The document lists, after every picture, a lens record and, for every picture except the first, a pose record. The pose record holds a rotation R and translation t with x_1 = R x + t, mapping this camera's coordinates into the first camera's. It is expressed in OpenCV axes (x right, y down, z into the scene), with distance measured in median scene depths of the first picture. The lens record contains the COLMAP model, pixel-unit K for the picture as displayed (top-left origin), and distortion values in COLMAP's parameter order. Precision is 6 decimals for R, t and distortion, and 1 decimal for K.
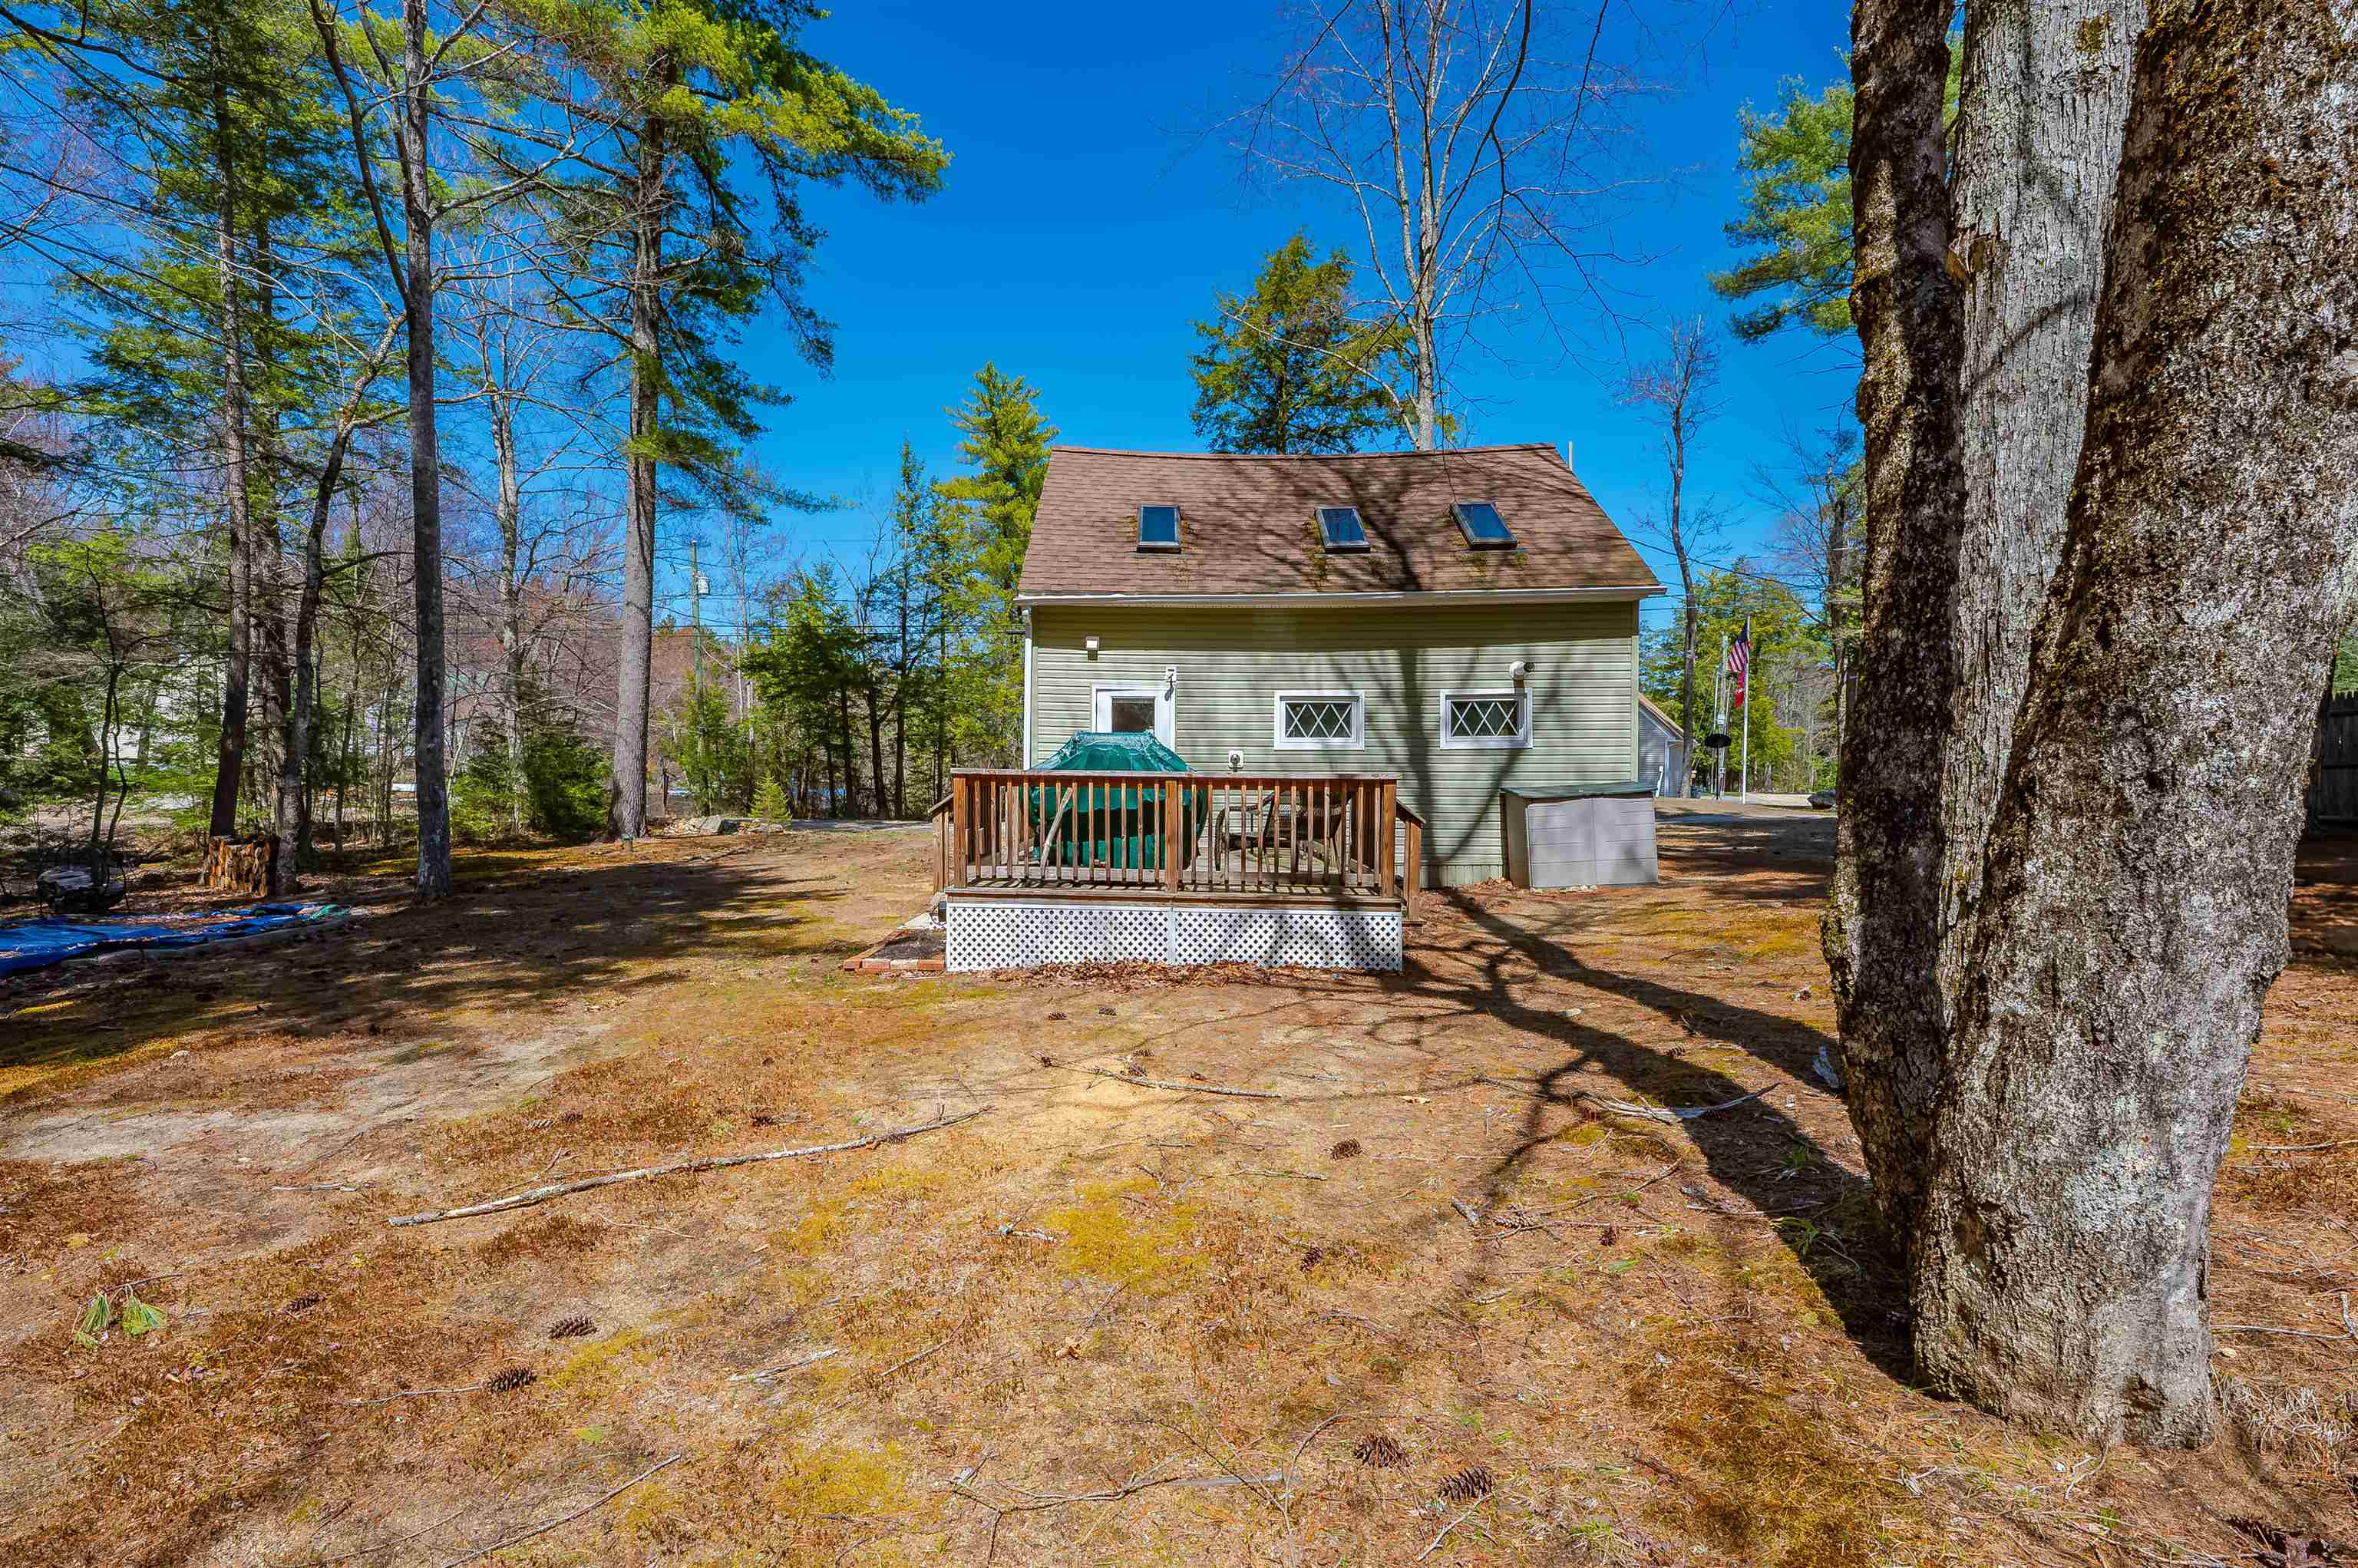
lens RADIAL K [[934.9, 0, 1192.0], [0, 934.9, 799.5], [0, 0, 1]] dist [0.002232, 0.000427]
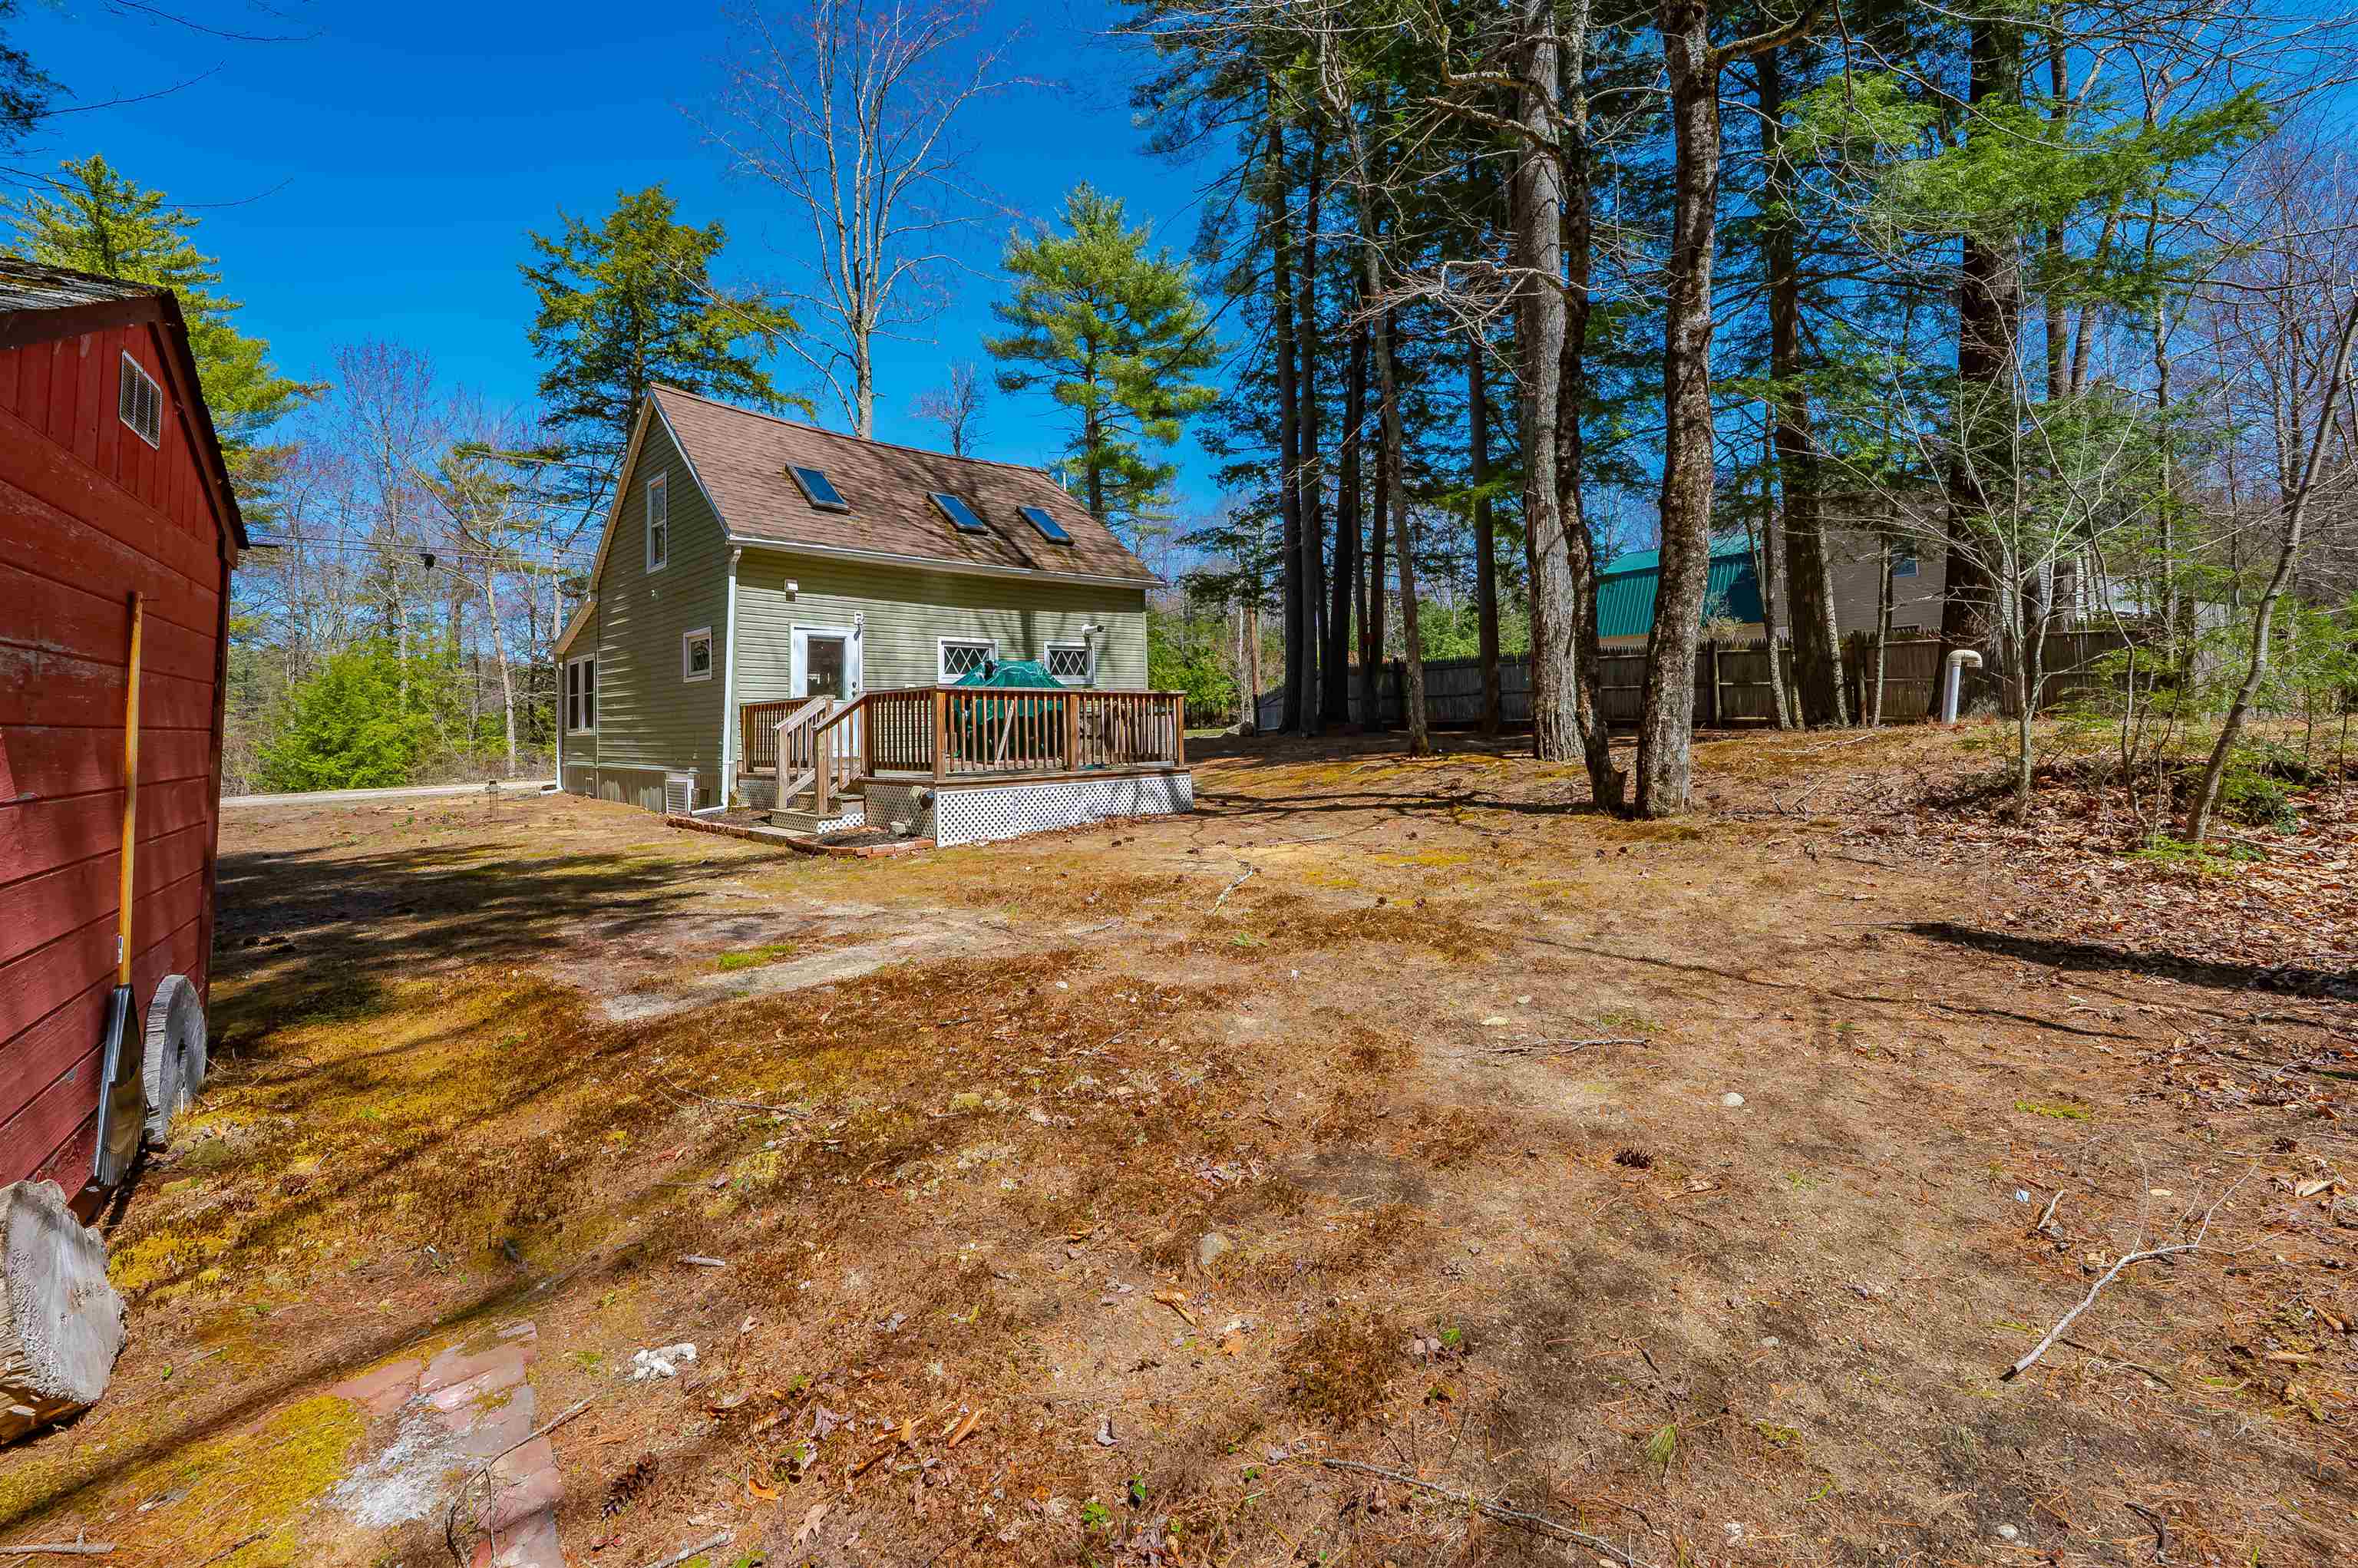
lens RADIAL K [[859.2, 0, 1181.7], [0, 859.2, 682.6], [0, 0, 1]] dist [0.008286, 0.000152]
pose [[0.706011, 0.008862, 0.708146, -0.493264], [0.046235, 0.997212, -0.058574, 0.027343], [-0.706690, 0.074095, 0.703632, -0.031583]]
